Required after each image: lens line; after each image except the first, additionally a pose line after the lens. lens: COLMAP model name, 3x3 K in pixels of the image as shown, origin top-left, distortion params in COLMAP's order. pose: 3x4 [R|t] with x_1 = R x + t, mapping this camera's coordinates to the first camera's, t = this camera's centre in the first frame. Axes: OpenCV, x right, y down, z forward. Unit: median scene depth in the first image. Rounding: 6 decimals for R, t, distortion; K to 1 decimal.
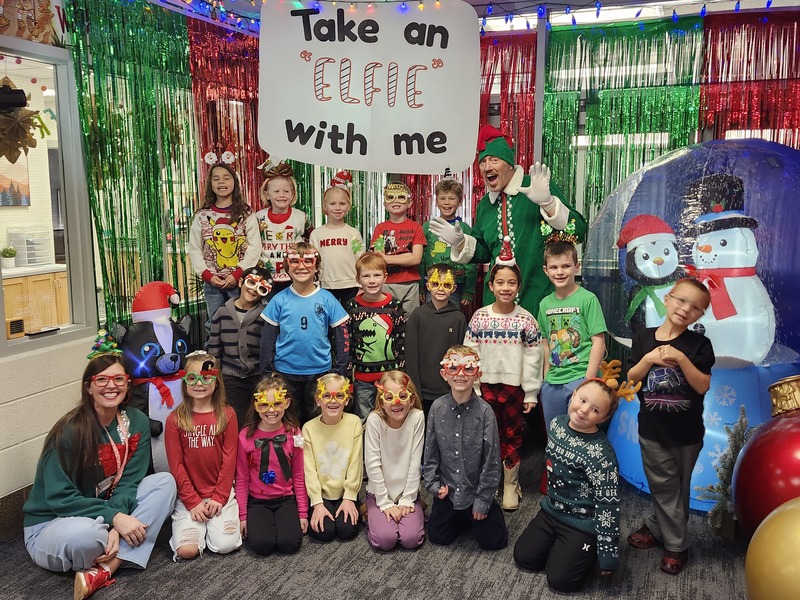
lens RADIAL K [[781.9, 0, 406.5], [0, 781.9, 305.3], [0, 0, 1]] dist [0.020084, 0.000000]
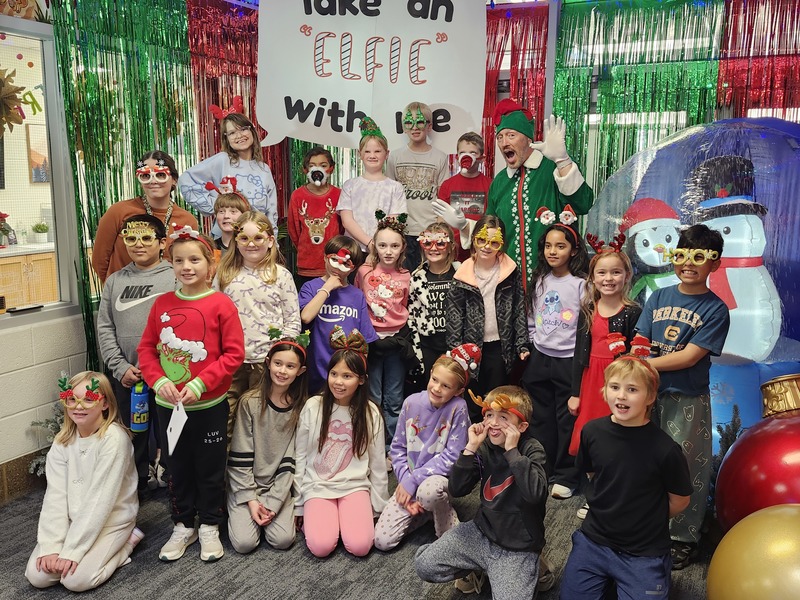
lens RADIAL K [[781.9, 0, 407.0], [0, 781.9, 305.5], [0, 0, 1]] dist [0.020084, 0.000000]
pose [[0.996875, 0.022064, -0.075856, 0.077689], [-0.020022, 0.999419, 0.027564, -0.006072], [0.076421, -0.025959, 0.996738, 0.029898]]
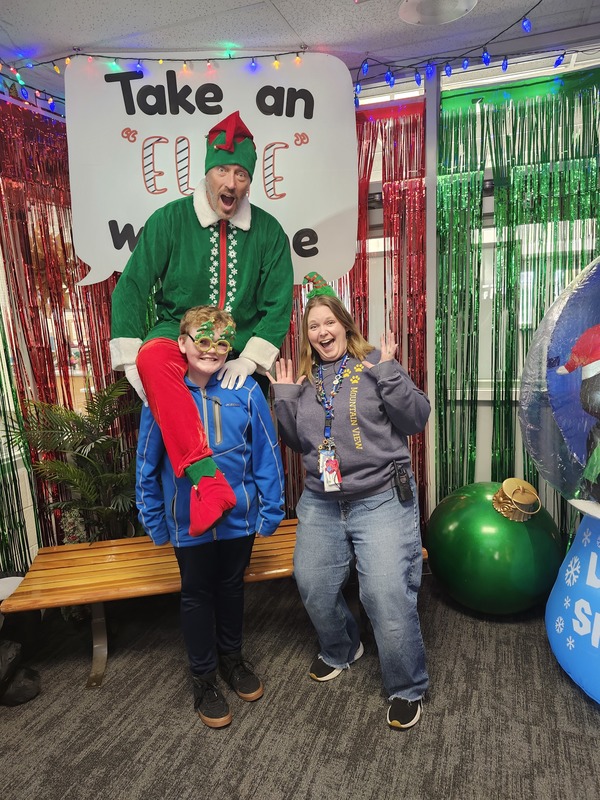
lens RADIAL K [[567.2, 0, 306.5], [0, 567.2, 412.0], [0, 0, 1]] dist [0.026581, -0.040731]
pose [[0.998663, -0.048138, 0.018835, 0.021152], [0.047472, 0.998281, 0.034369, -0.058055], [-0.020457, -0.033429, 0.999232, 0.427569]]
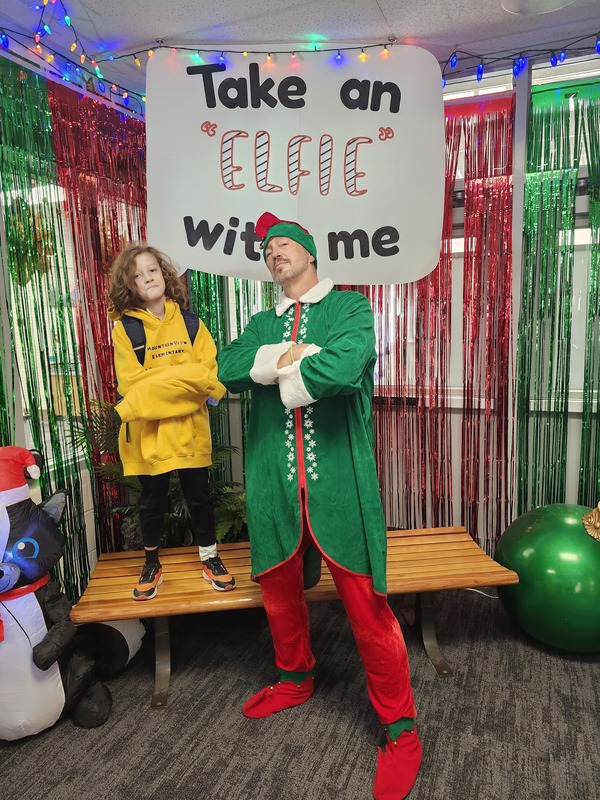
lens RADIAL K [[567.2, 0, 293.0], [0, 567.2, 400.7], [0, 0, 1]] dist [0.026581, -0.040731]
pose [[0.999361, -0.022542, -0.027736, -0.039151], [0.022626, 0.999740, 0.002728, -0.059631], [0.027668, -0.003354, 0.999612, 0.458253]]
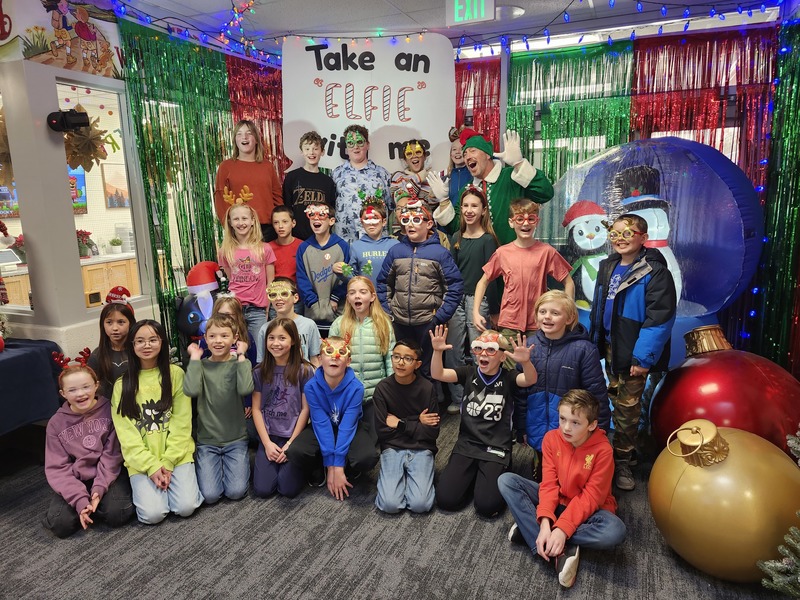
lens RADIAL K [[567.2, 0, 401.9], [0, 567.2, 305.7], [0, 0, 1]] dist [0.026581, -0.040731]
pose [[0.998986, -0.015435, -0.042292, 0.041226], [0.017625, 0.998496, 0.051909, 0.000125], [0.041428, -0.052602, 0.997756, 0.058545]]
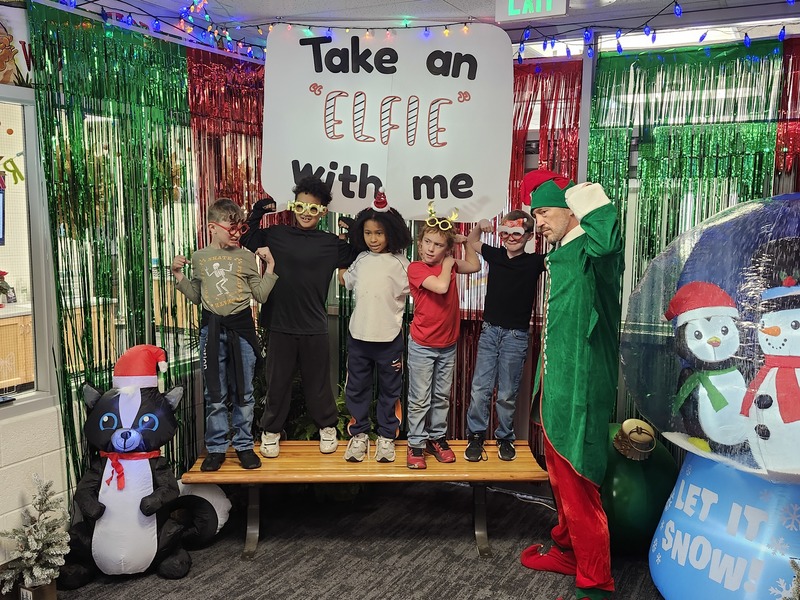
lens RADIAL K [[801.9, 0, 401.4], [0, 801.9, 299.8], [0, 0, 1]] dist [0.034006, 0.000000]
pose [[0.993298, 0.024202, -0.113021, 0.077303], [-0.027263, 0.999300, -0.025618, -0.057491], [0.112322, 0.028527, 0.993262, 0.107941]]
